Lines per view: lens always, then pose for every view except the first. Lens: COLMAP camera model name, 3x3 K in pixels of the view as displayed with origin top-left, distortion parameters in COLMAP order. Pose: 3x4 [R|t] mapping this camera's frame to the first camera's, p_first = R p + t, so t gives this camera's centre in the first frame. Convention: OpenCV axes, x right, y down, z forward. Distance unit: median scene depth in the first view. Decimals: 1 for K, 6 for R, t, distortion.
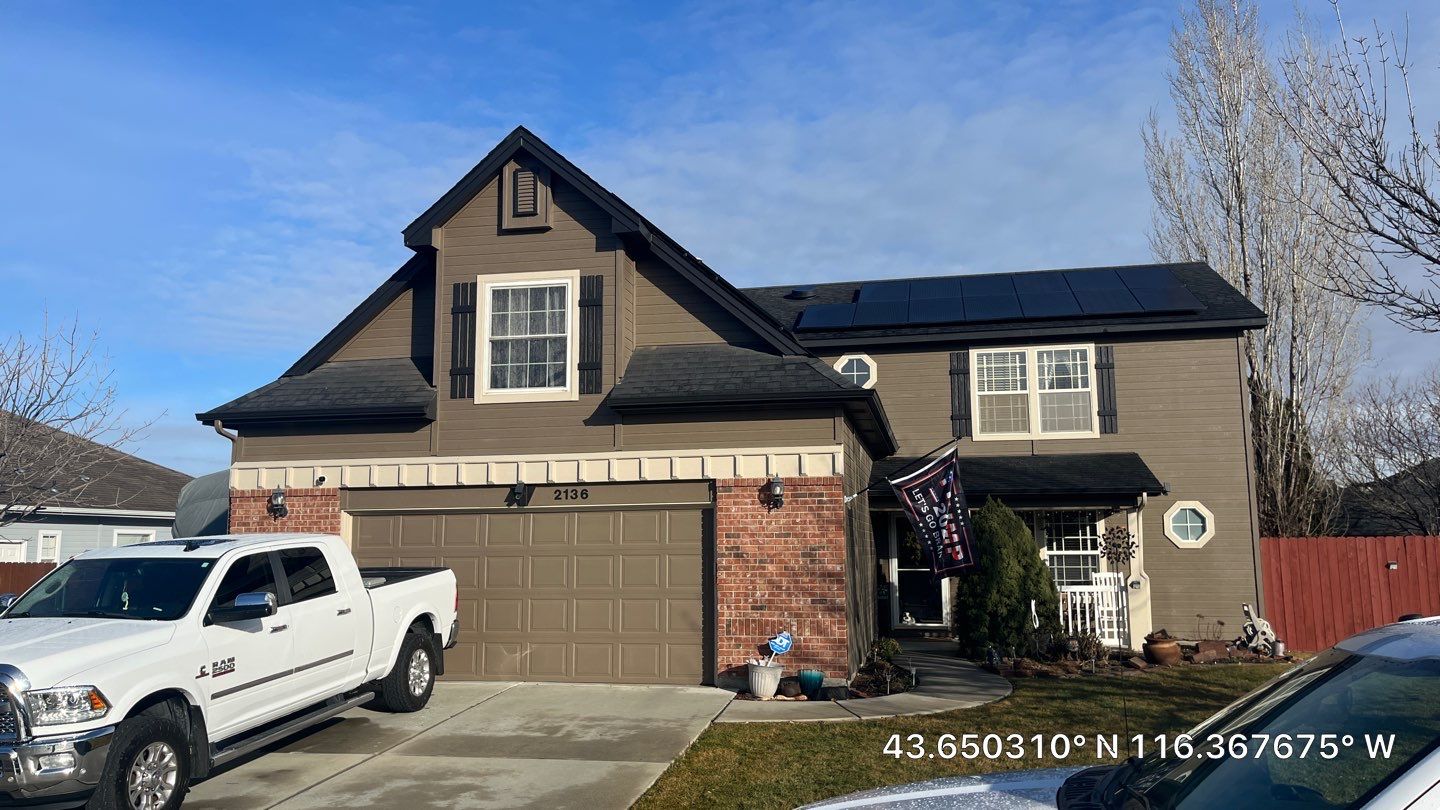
lens RADIAL K [[1118.9, 0, 717.2], [0, 1118.9, 397.3], [0, 0, 1]] dist [0.040682, -0.052842]
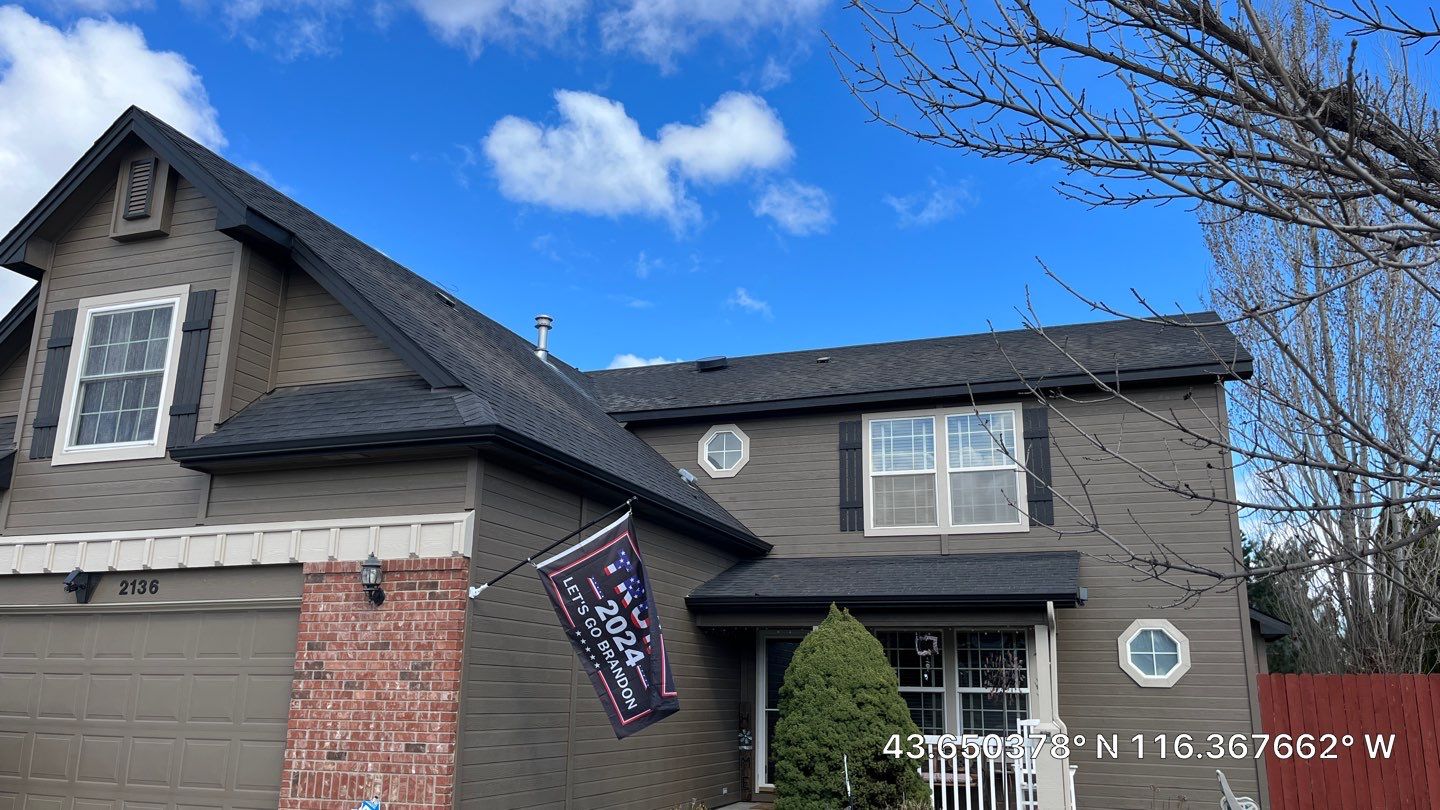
lens RADIAL K [[1118.9, 0, 717.5], [0, 1118.9, 413.8], [0, 0, 1]] dist [0.040682, -0.052842]
pose [[0.989078, -0.014815, -0.146647, 0.340580], [-0.000960, 0.994267, -0.106918, 0.052797], [0.147391, 0.105891, 0.983394, 0.328800]]
